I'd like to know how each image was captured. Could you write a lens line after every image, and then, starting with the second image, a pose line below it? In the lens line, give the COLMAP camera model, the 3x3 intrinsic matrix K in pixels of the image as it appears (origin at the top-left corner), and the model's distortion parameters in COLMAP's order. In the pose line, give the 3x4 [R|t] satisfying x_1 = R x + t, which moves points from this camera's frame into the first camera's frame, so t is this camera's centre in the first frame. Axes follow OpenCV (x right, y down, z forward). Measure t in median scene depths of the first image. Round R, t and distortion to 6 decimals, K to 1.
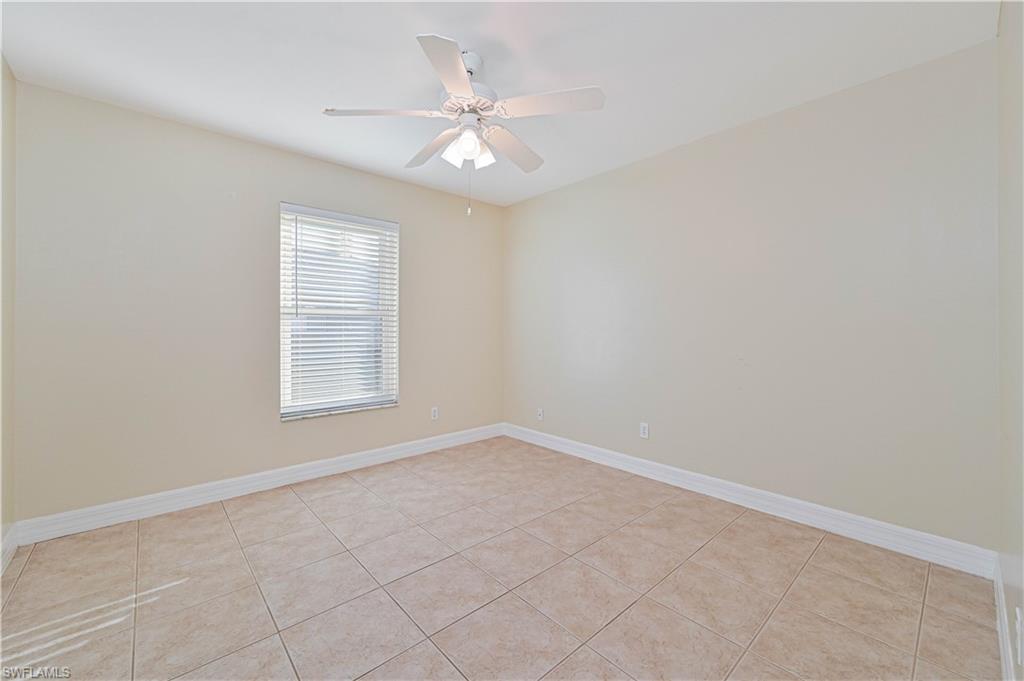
lens RADIAL K [[404.0, 0, 515.3], [0, 404.0, 336.7], [0, 0, 1]] dist [-0.001528, 0.000601]
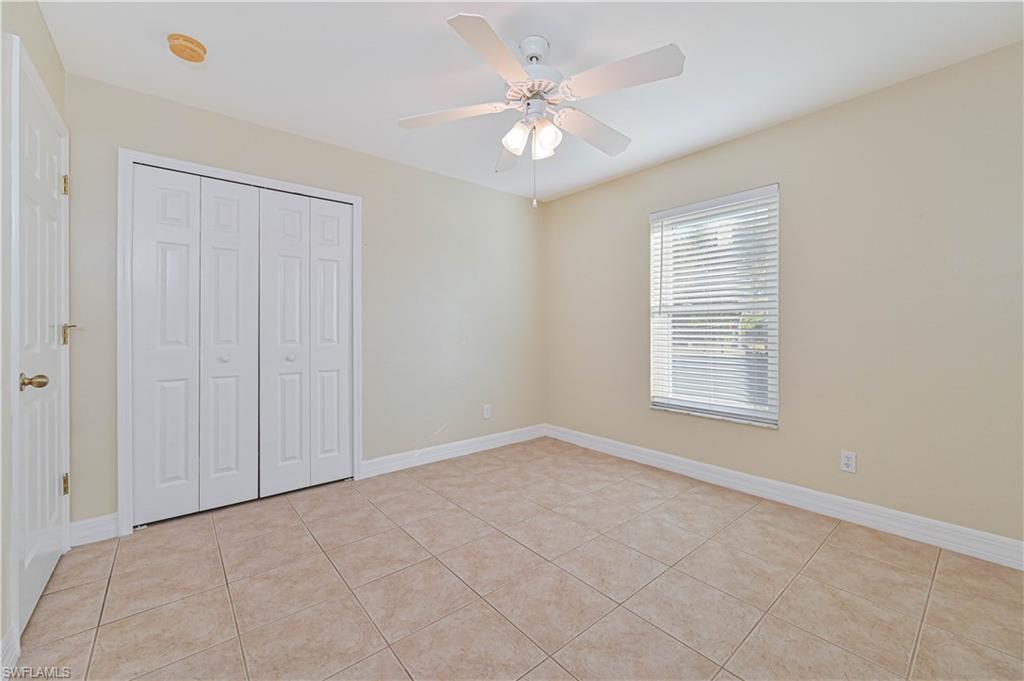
lens RADIAL K [[404.0, 0, 514.9], [0, 404.0, 332.7], [0, 0, 1]] dist [-0.001528, 0.000601]
pose [[-0.023272, 0.011850, -0.999659, 0.556799], [-0.015798, 0.999801, 0.012220, -0.009554], [0.999604, 0.016077, -0.023080, 0.644706]]
